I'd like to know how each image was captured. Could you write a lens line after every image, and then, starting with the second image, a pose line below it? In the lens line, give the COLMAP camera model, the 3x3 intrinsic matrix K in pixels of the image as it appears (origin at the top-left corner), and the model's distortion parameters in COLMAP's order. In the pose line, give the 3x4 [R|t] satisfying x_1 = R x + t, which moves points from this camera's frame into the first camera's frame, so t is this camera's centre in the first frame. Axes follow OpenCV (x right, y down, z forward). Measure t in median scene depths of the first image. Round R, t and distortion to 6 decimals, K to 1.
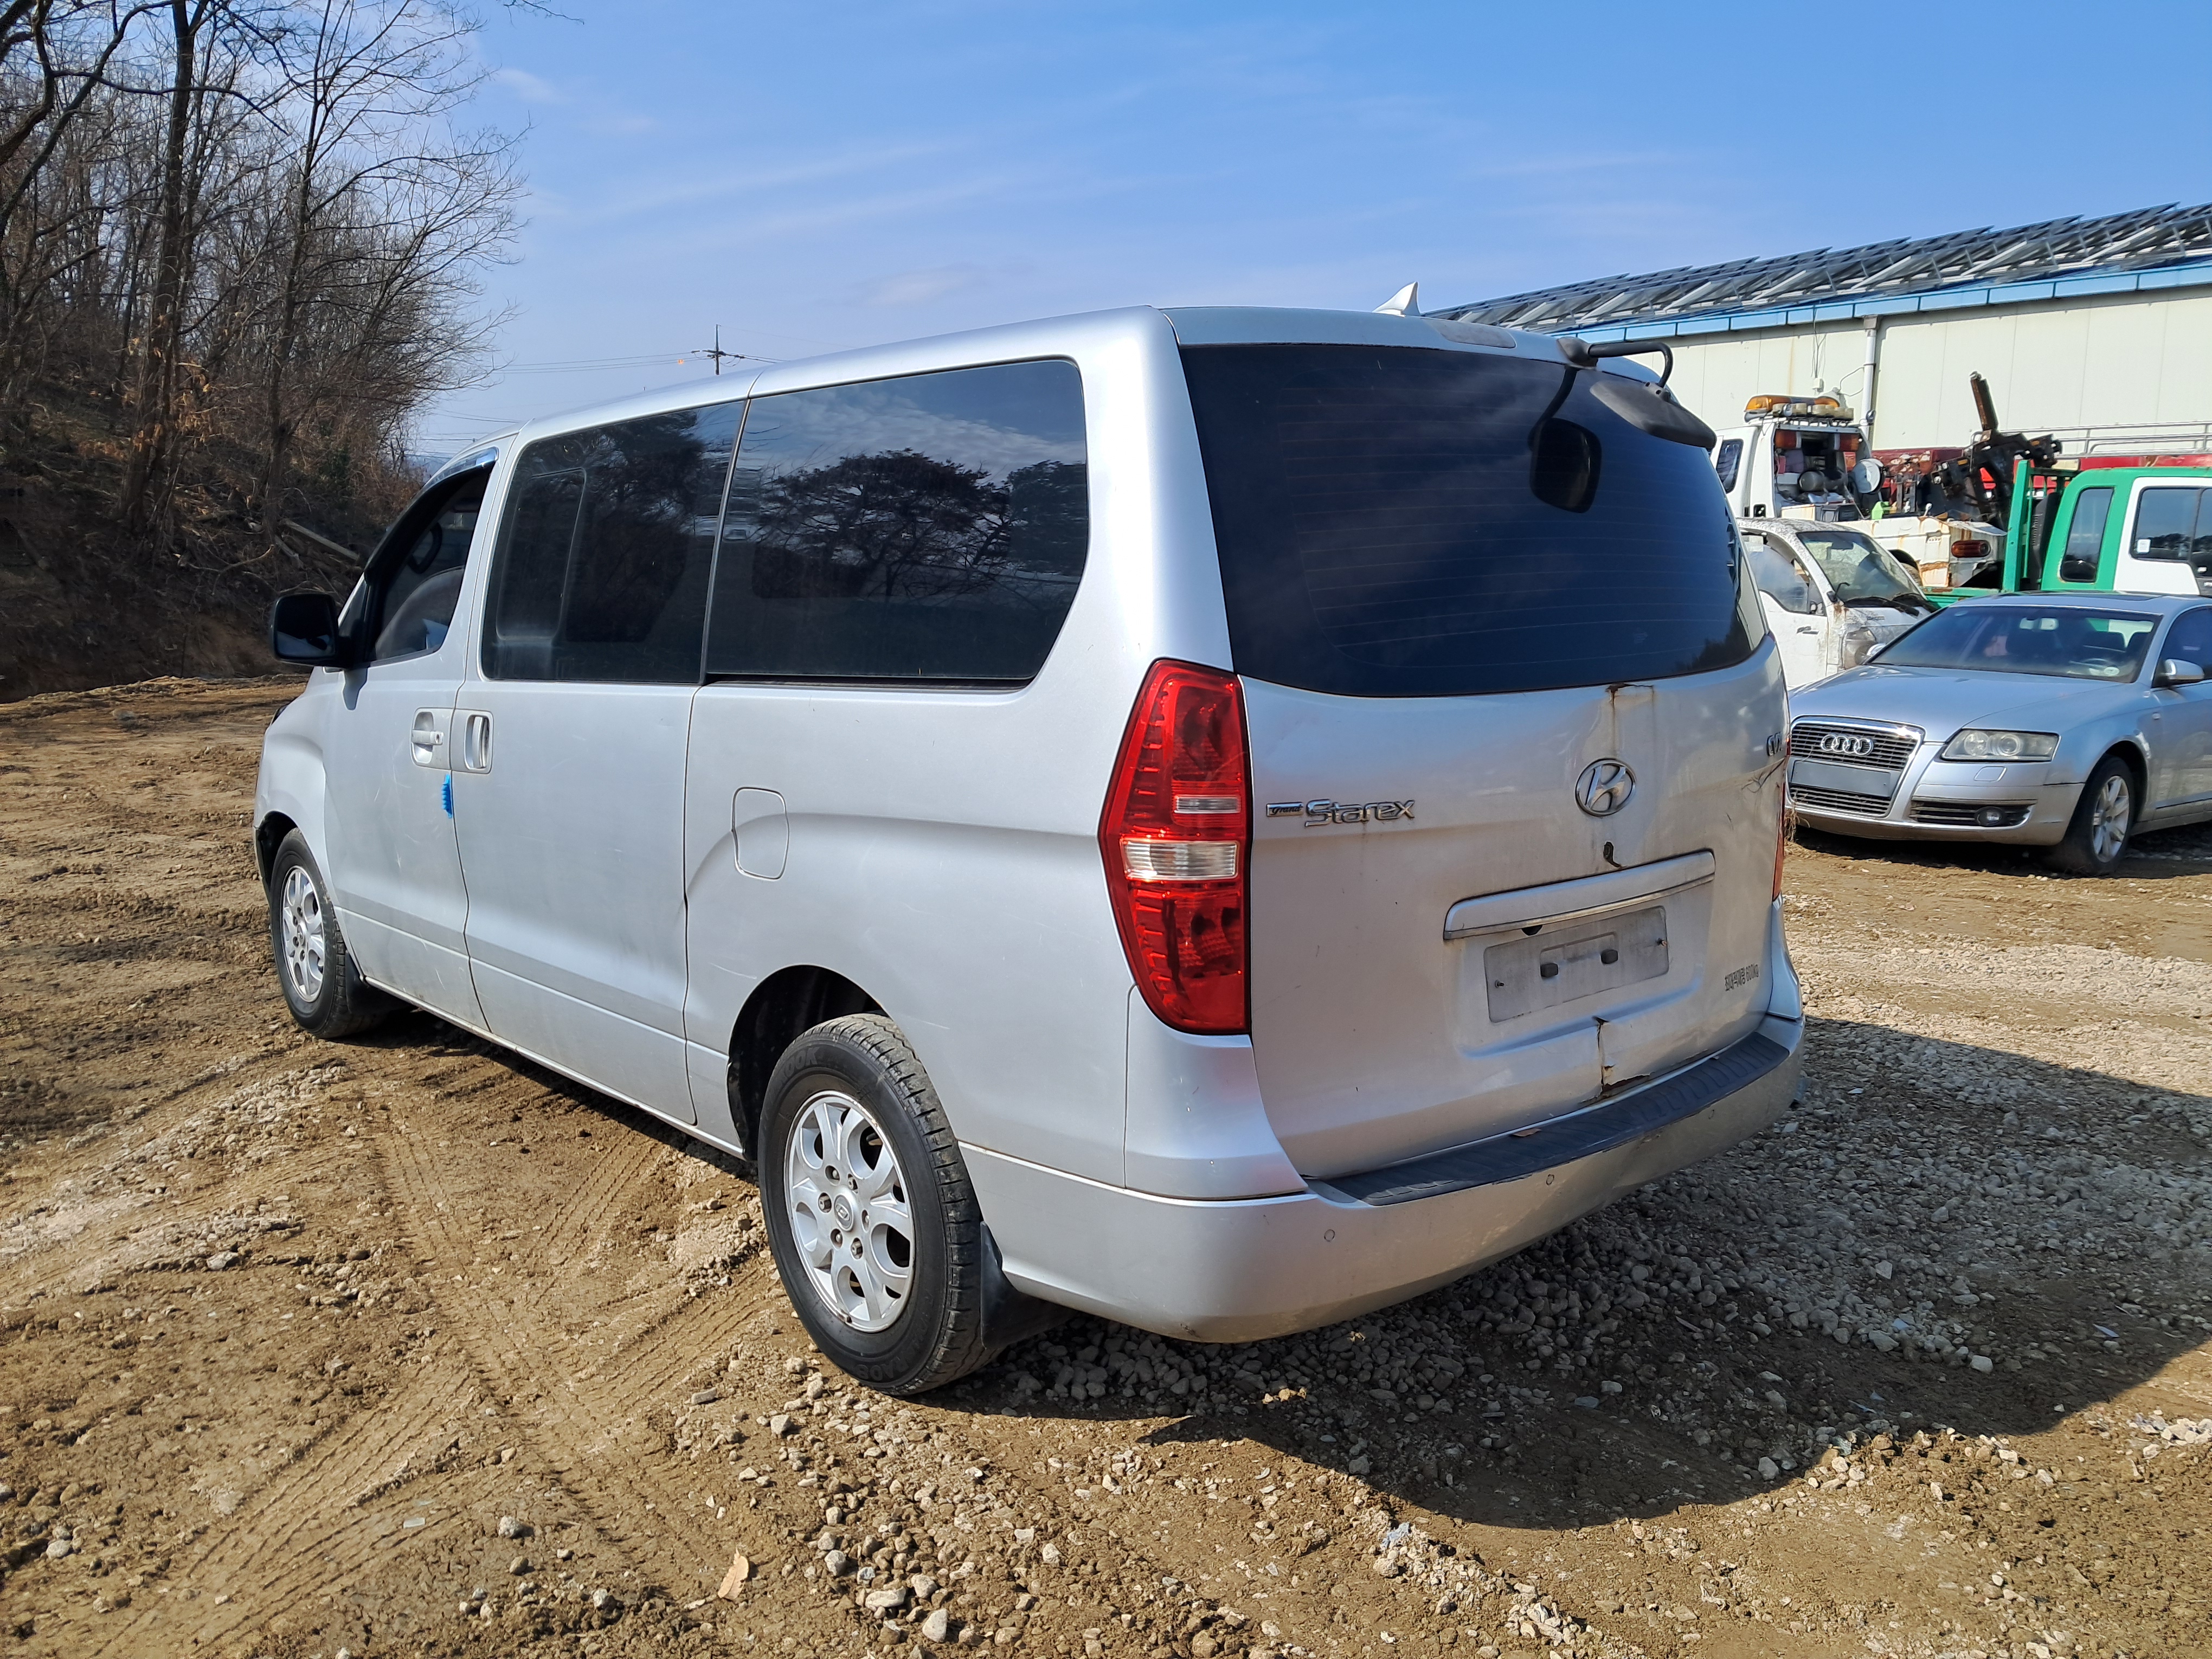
lens RADIAL K [[1727.5, 0, 1113.1], [0, 1727.5, 830.2], [0, 0, 1]] dist [0.051454, -0.061258]
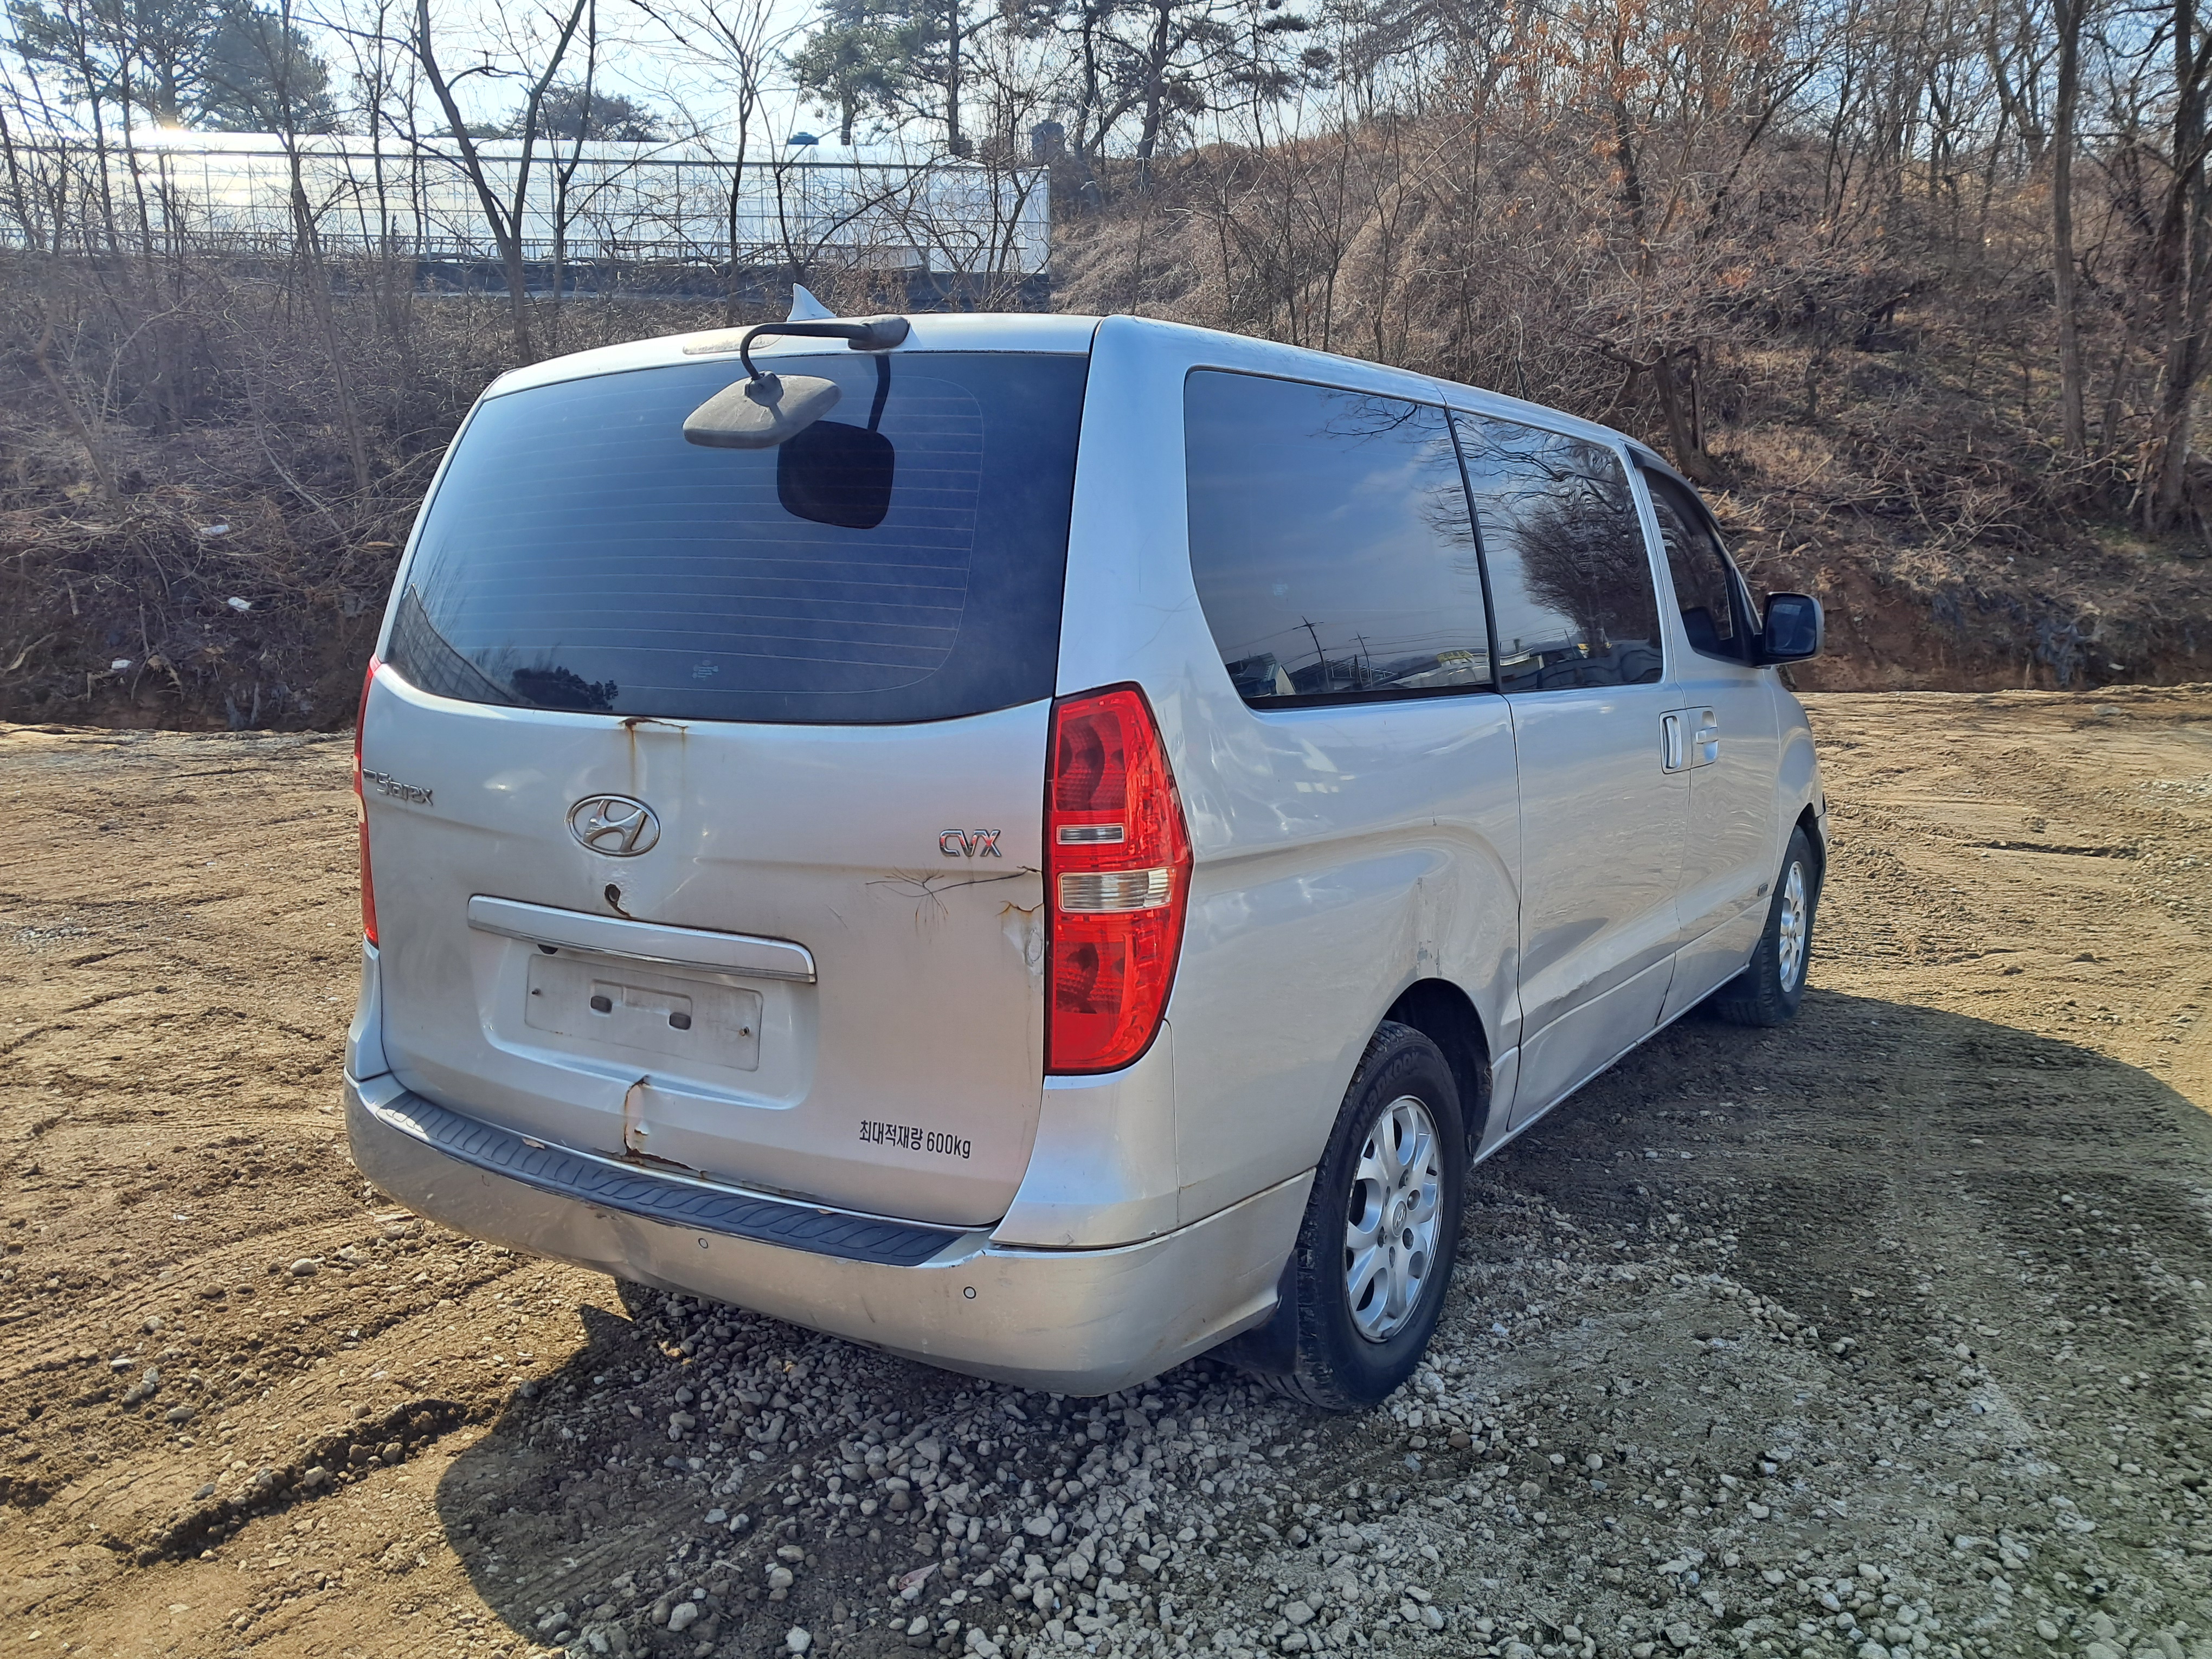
lens RADIAL K [[1727.5, 0, 1043.5], [0, 1727.5, 834.4], [0, 0, 1]] dist [0.051454, -0.061258]
pose [[0.261116, 0.152910, -0.953120, 1.227443], [-0.136000, 0.983353, 0.120502, -0.163056], [0.955679, 0.098160, 0.277565, 0.960103]]
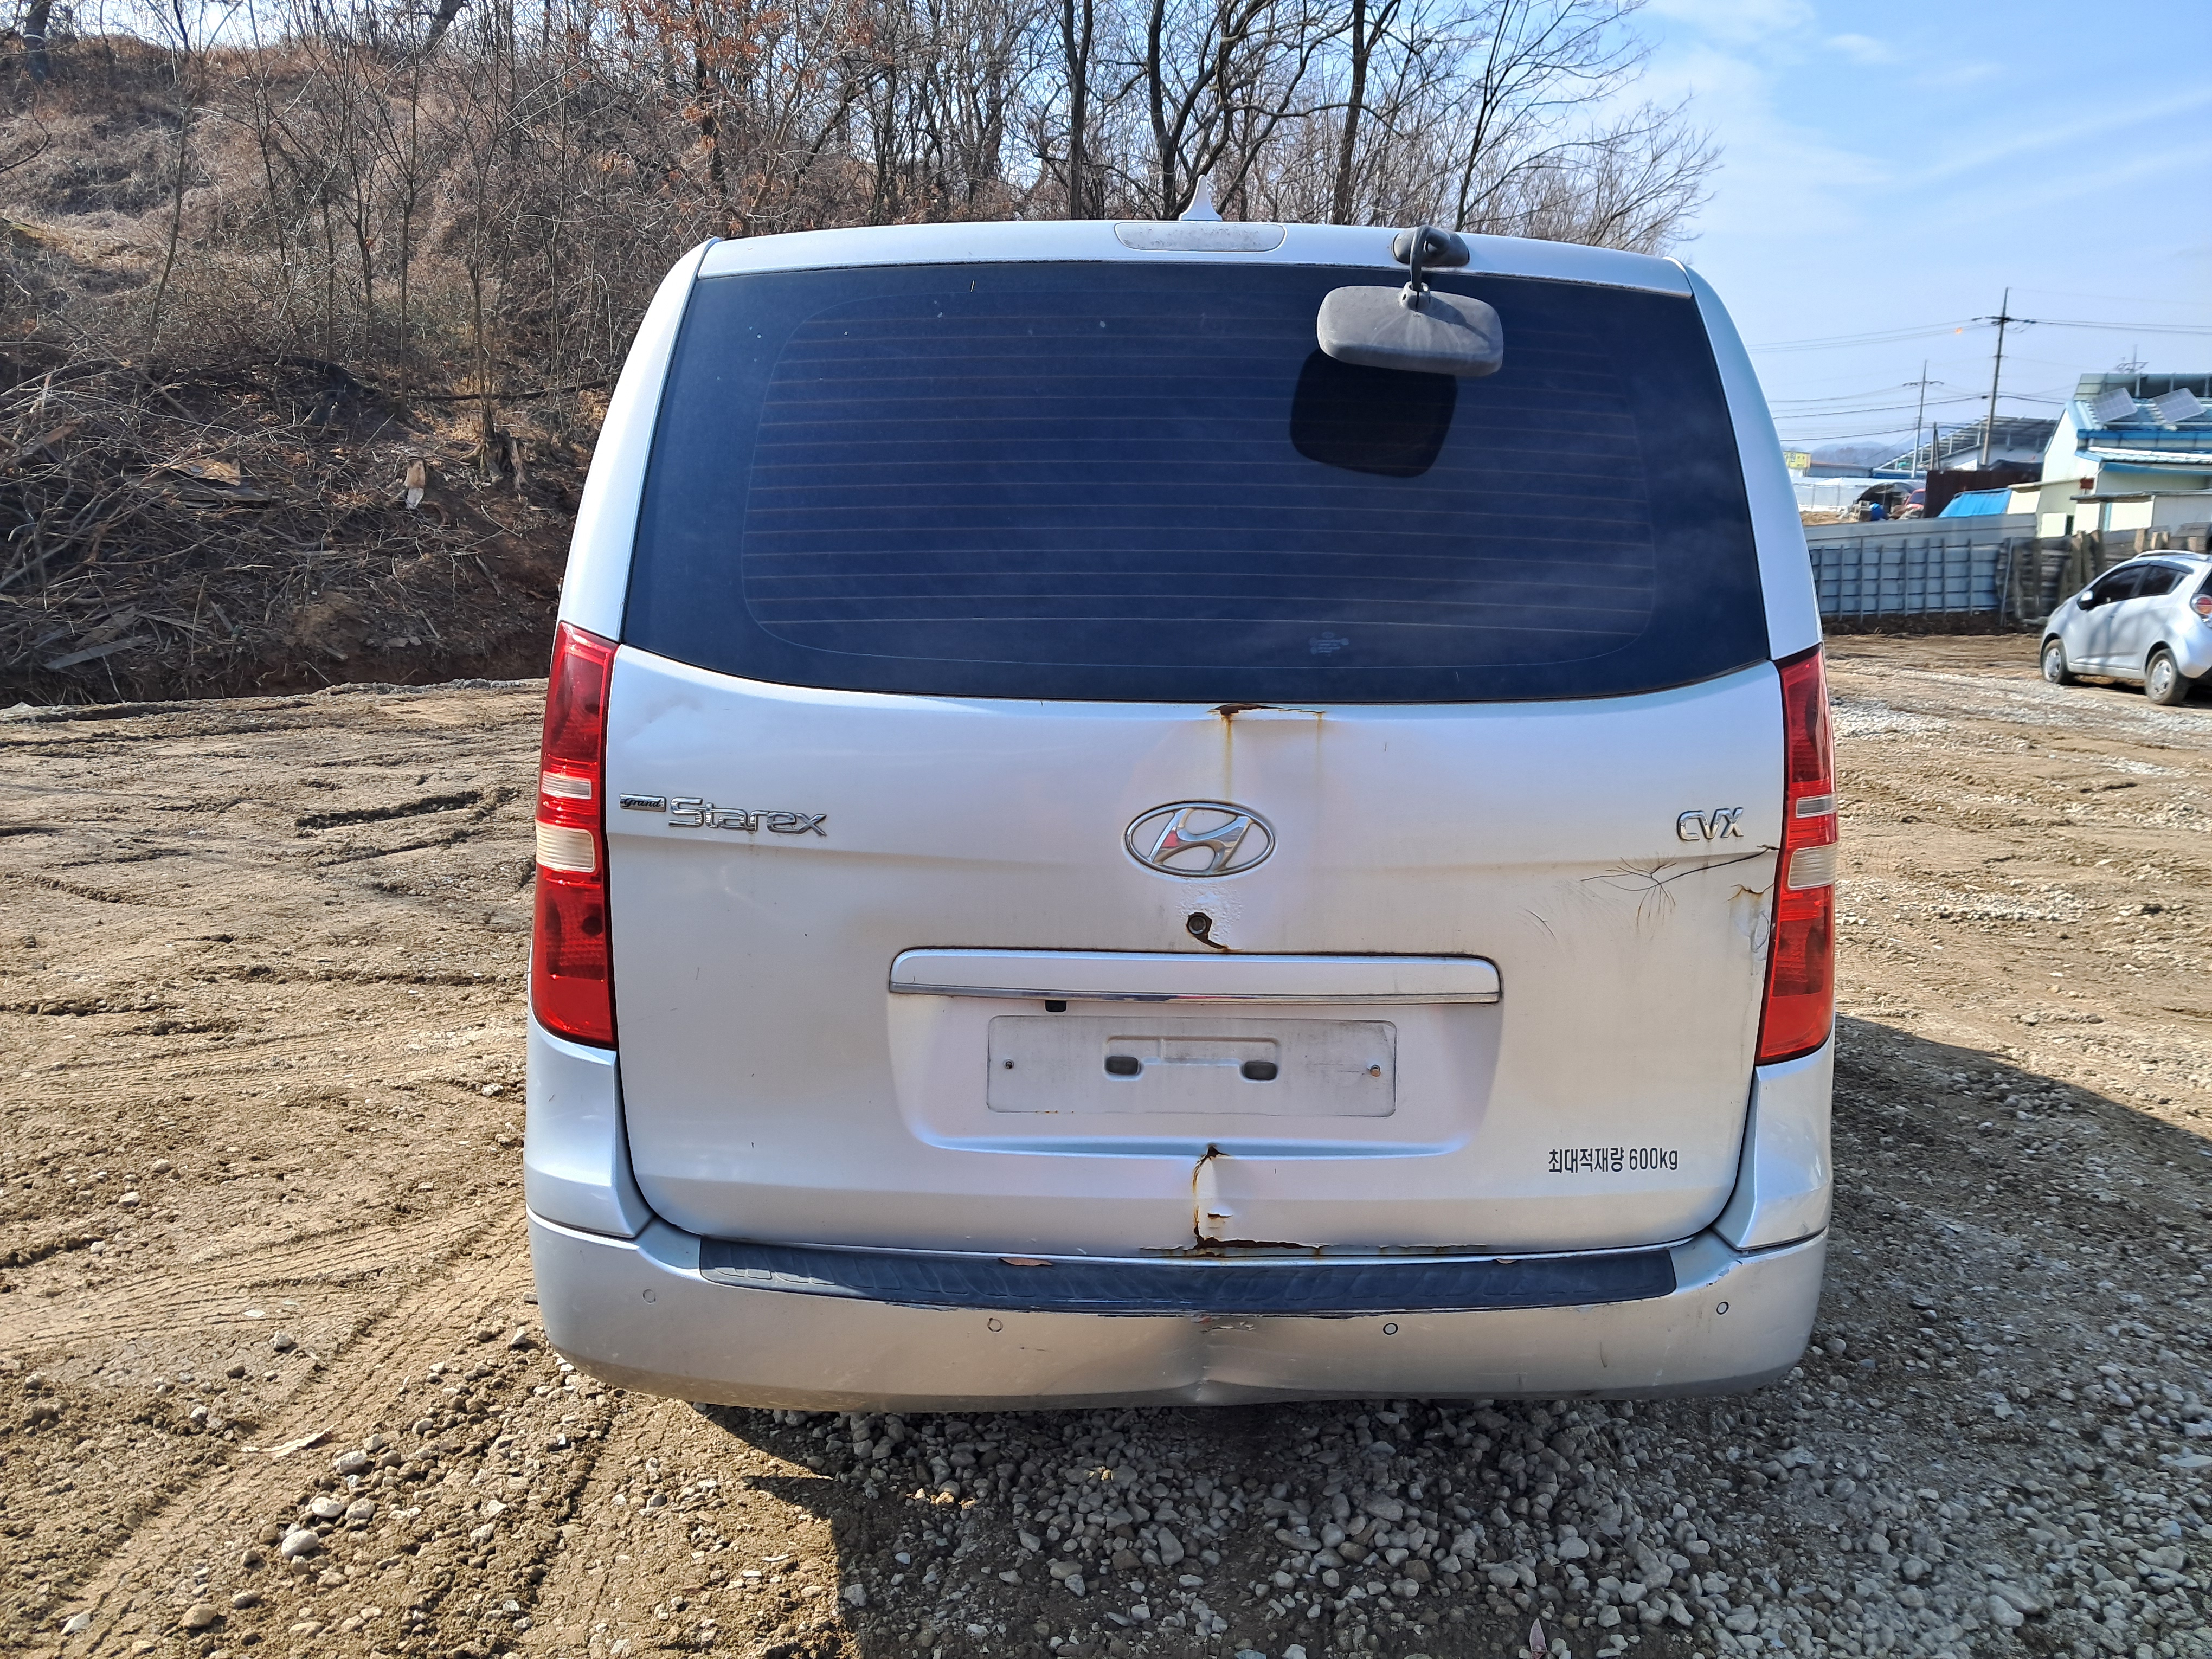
lens RADIAL K [[1727.5, 0, 1099.5], [0, 1727.5, 836.4], [0, 0, 1]] dist [0.051454, -0.061258]
pose [[0.768635, 0.127776, -0.626796, 0.710146], [-0.119441, 0.991283, 0.055608, -0.061228], [0.628437, 0.032123, 0.777197, 0.399921]]
